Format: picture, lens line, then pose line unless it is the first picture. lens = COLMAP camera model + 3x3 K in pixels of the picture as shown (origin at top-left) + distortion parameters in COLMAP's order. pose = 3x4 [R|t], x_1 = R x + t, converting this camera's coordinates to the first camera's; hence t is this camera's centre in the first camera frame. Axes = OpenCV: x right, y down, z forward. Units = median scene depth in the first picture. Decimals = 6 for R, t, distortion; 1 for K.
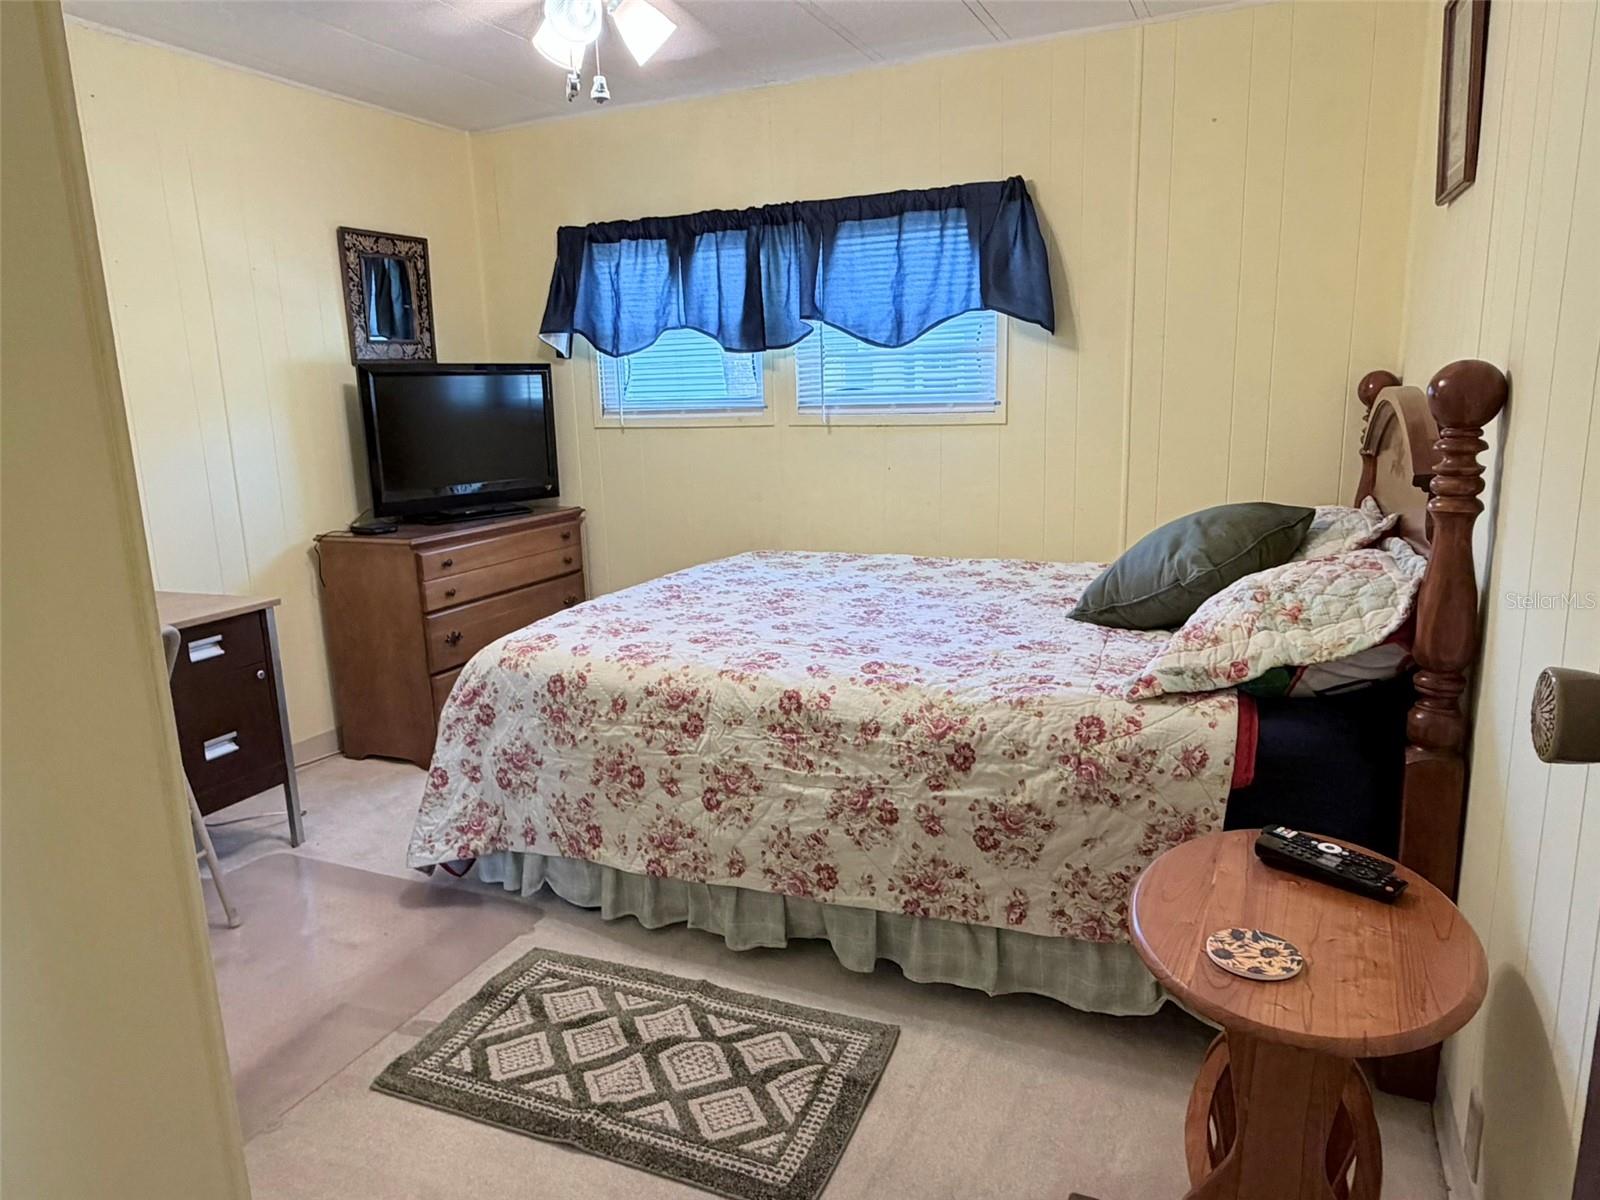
lens RADIAL K [[1049.0, 0, 801.7], [0, 1049.0, 601.9], [0, 0, 1]] dist [0.004333, 0.000397]
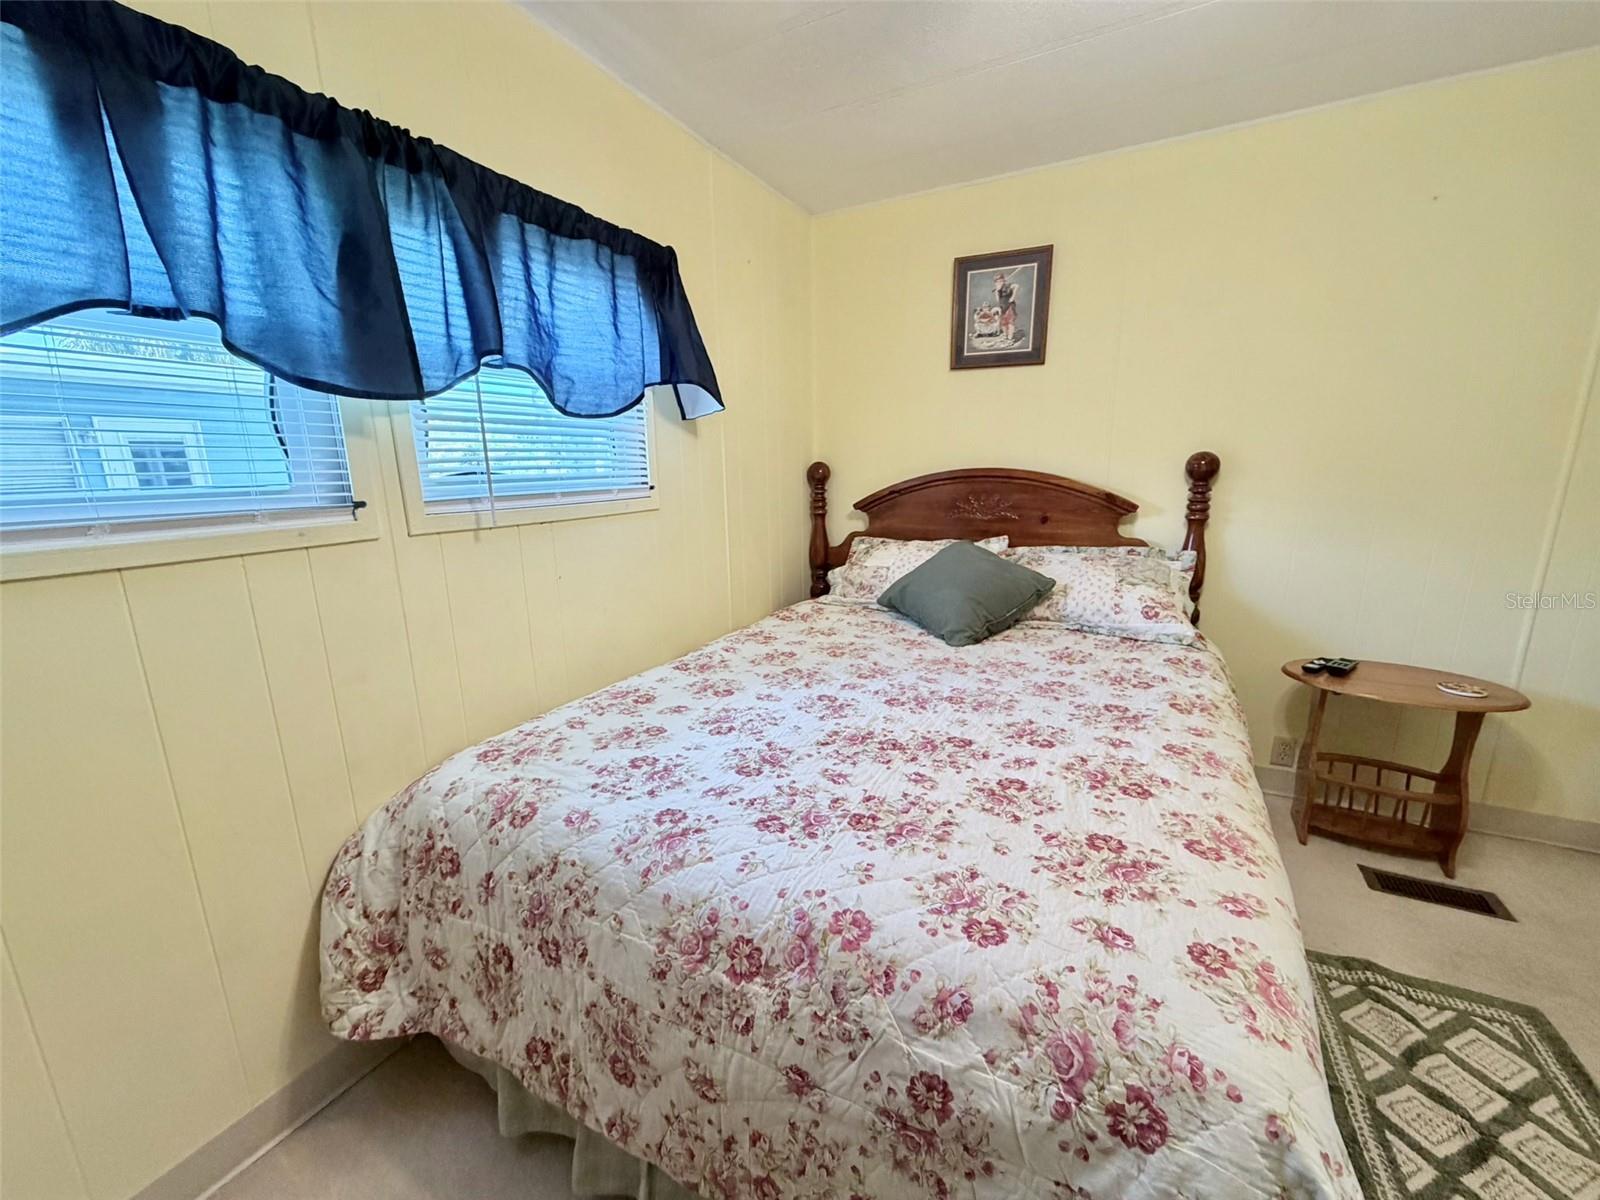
lens RADIAL K [[637.7, 0, 799.4], [0, 637.7, 593.5], [0, 0, 1]] dist [-0.000532, -0.000189]
pose [[0.052991, -0.175085, 0.983126, -0.373552], [0.217449, 0.962908, 0.159764, -0.157434], [-0.974632, 0.205313, 0.089098, 0.823211]]
